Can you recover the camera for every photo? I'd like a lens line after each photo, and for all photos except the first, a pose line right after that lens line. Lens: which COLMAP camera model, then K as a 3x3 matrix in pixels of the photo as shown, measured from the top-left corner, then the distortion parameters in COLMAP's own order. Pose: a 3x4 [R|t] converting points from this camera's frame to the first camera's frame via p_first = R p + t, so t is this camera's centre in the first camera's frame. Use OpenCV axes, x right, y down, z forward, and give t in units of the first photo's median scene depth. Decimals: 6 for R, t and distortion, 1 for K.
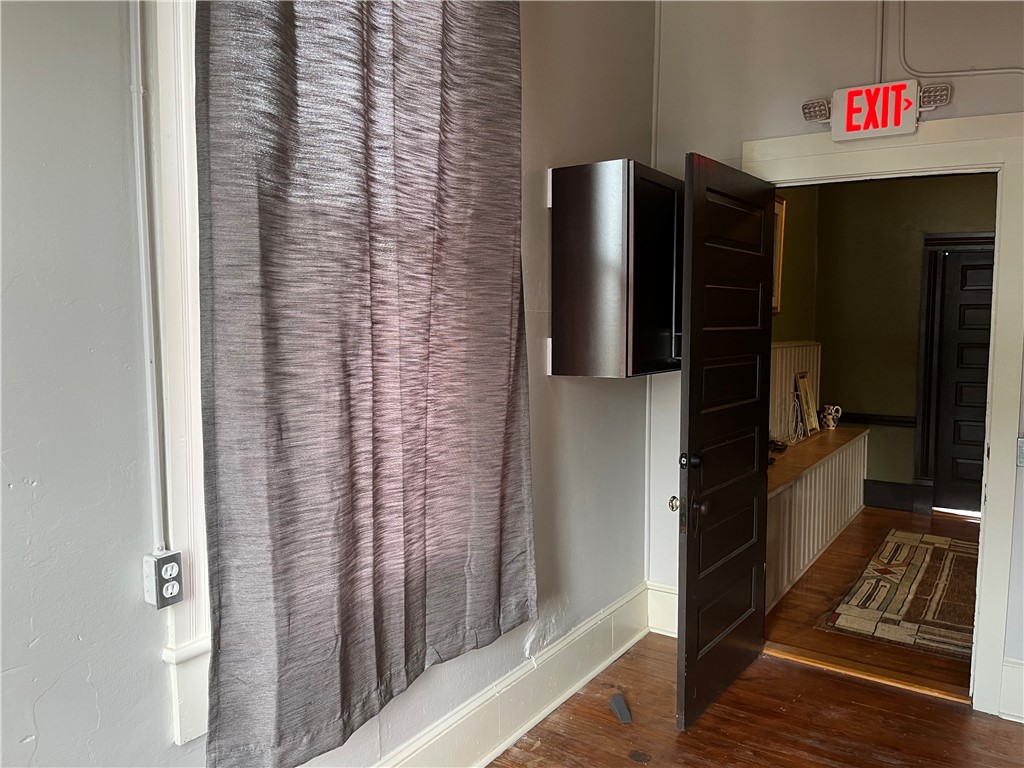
lens RADIAL K [[778.1, 0, 515.0], [0, 778.1, 383.7], [0, 0, 1]] dist [0.040676, -0.045008]
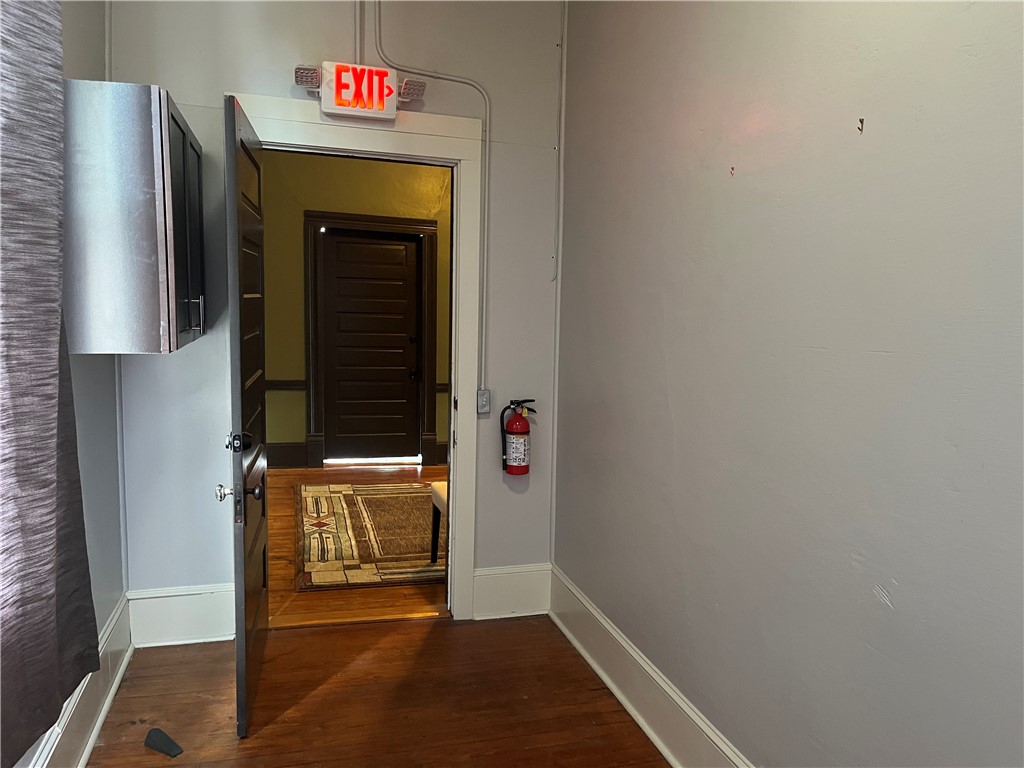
lens RADIAL K [[778.1, 0, 512.7], [0, 778.1, 385.8], [0, 0, 1]] dist [0.040676, -0.045008]
pose [[0.652526, -0.068057, 0.754704, -0.190399], [0.033448, 0.997575, 0.061039, -0.008791], [-0.757028, -0.014586, 0.653219, 0.130244]]
